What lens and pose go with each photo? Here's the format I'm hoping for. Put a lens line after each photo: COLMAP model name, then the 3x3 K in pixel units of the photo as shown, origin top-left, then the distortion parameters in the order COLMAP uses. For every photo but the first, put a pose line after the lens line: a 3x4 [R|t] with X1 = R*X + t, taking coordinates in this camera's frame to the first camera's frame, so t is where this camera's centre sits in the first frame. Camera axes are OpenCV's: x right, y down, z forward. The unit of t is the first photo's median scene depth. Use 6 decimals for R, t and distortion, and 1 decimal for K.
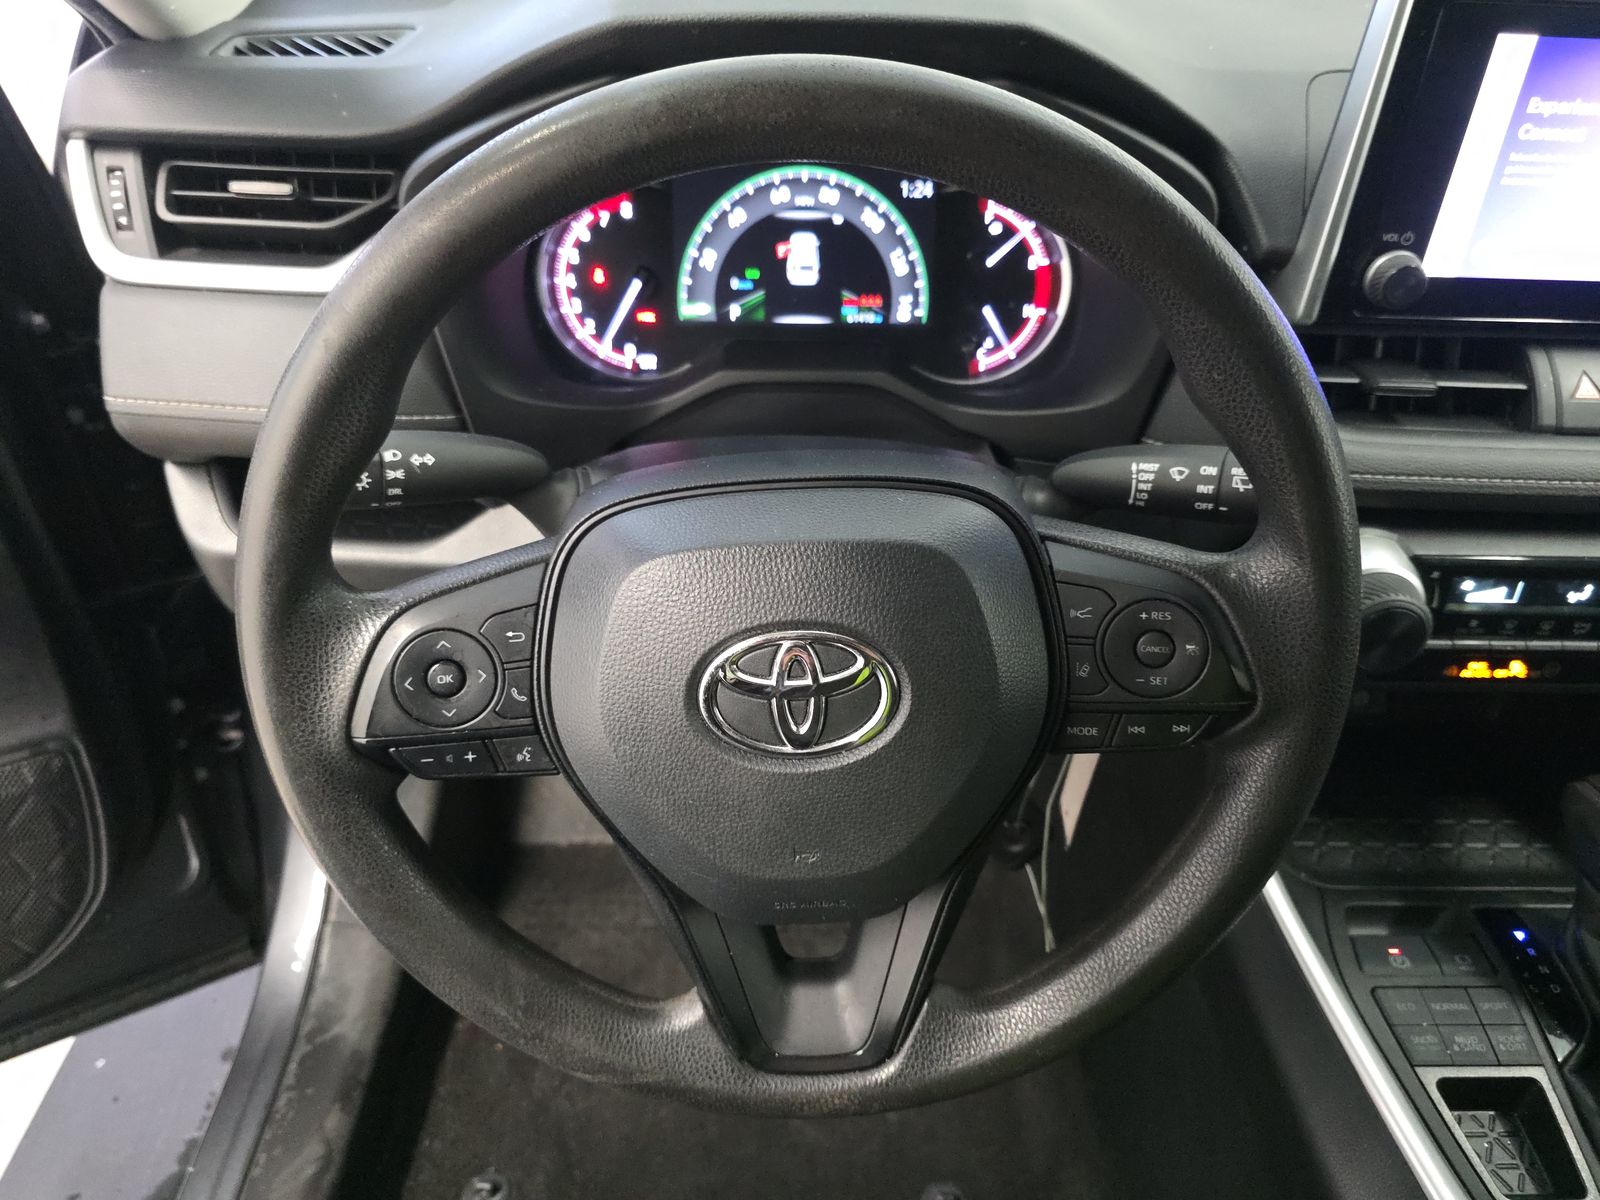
lens RADIAL K [[1091.9, 0, 810.9], [0, 1091.9, 590.9], [0, 0, 1]] dist [0.036155, -0.031701]
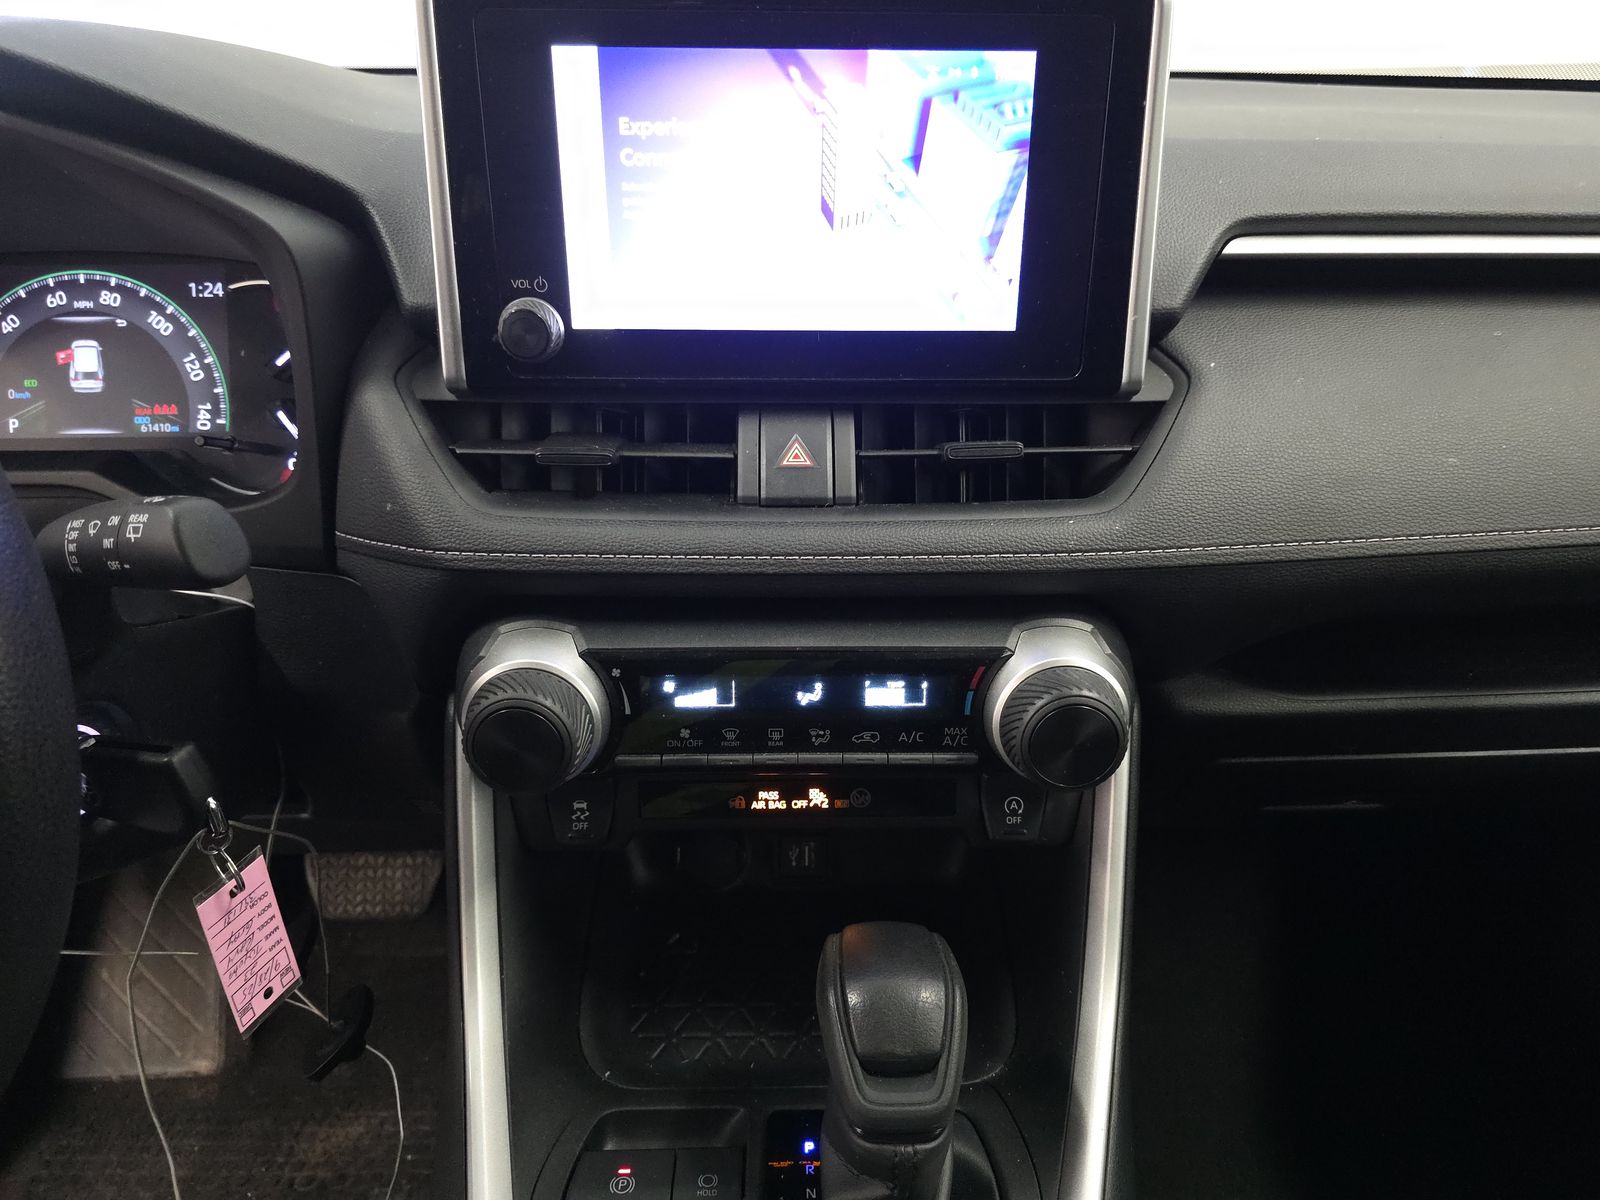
lens RADIAL K [[1091.9, 0, 782.0], [0, 1091.9, 614.8], [0, 0, 1]] dist [0.036155, -0.031701]
pose [[0.999609, -0.025889, -0.010567, 0.573818], [0.023534, 0.983012, -0.182025, 0.077311], [0.015100, 0.181706, 0.983237, 0.154925]]
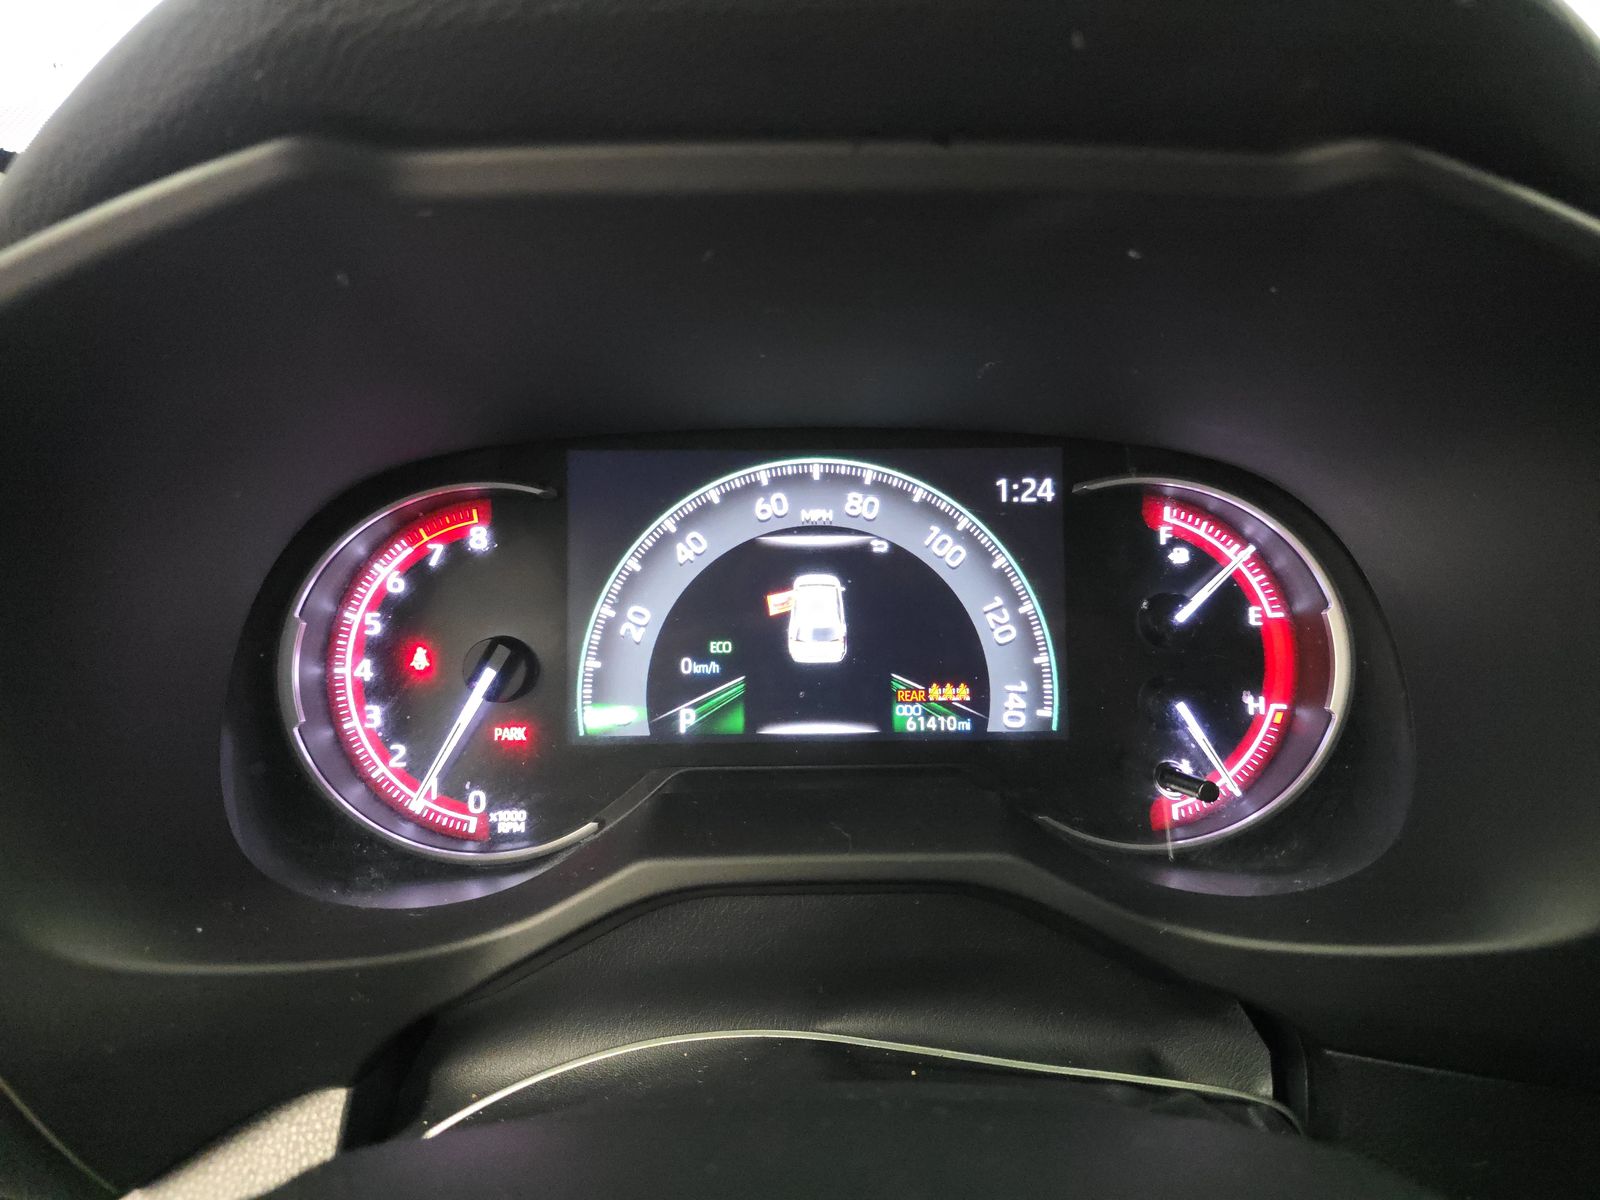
lens RADIAL K [[1091.9, 0, 798.8], [0, 1091.9, 602.6], [0, 0, 1]] dist [0.036155, -0.031701]
pose [[0.999738, -0.022879, -0.000861, -0.014993], [0.021479, 0.950245, -0.310761, -0.149085], [0.007928, 0.310661, 0.950488, 0.505388]]
